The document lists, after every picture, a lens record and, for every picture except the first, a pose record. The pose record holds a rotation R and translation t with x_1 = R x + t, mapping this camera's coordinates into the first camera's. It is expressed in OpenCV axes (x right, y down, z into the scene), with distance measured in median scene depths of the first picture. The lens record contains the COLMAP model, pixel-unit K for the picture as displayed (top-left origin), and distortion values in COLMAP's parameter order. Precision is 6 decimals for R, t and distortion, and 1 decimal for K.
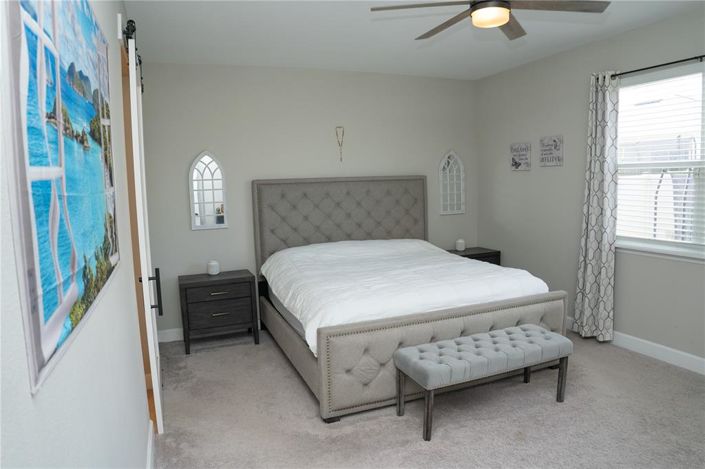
lens RADIAL K [[460.9, 0, 352.5], [0, 460.9, 234.5], [0, 0, 1]] dist [-0.142537, 0.046099]
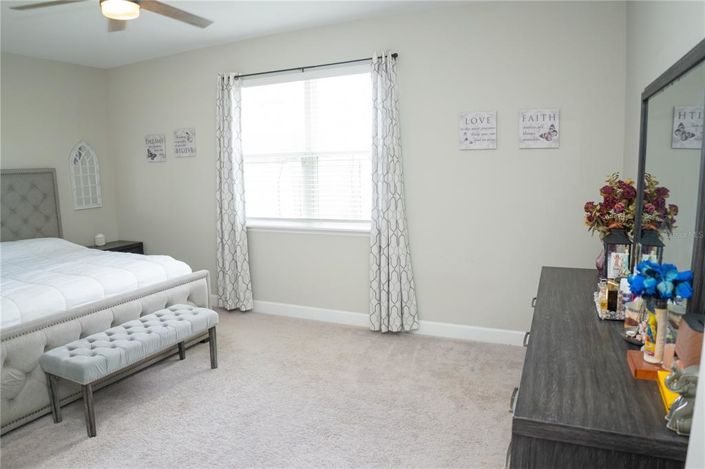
lens RADIAL K [[460.9, 0, 352.5], [0, 460.9, 234.5], [0, 0, 1]] dist [-0.142537, 0.046099]
pose [[0.726565, -0.087849, 0.681458, -0.014486], [0.077500, 0.995942, 0.045760, 0.014262], [-0.682713, 0.019565, 0.730425, -0.055476]]
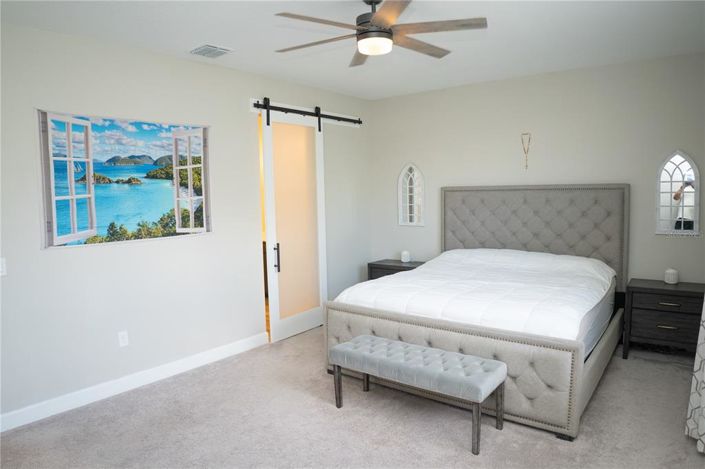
lens RADIAL K [[452.9, 0, 352.5], [0, 452.9, 234.5], [0, 0, 1]] dist [-0.204551, 0.042509]
pose [[0.488151, 0.093837, -0.867700, 0.791652], [-0.084874, 0.994595, 0.059811, -0.055544], [0.868622, 0.044448, 0.493477, 0.281911]]
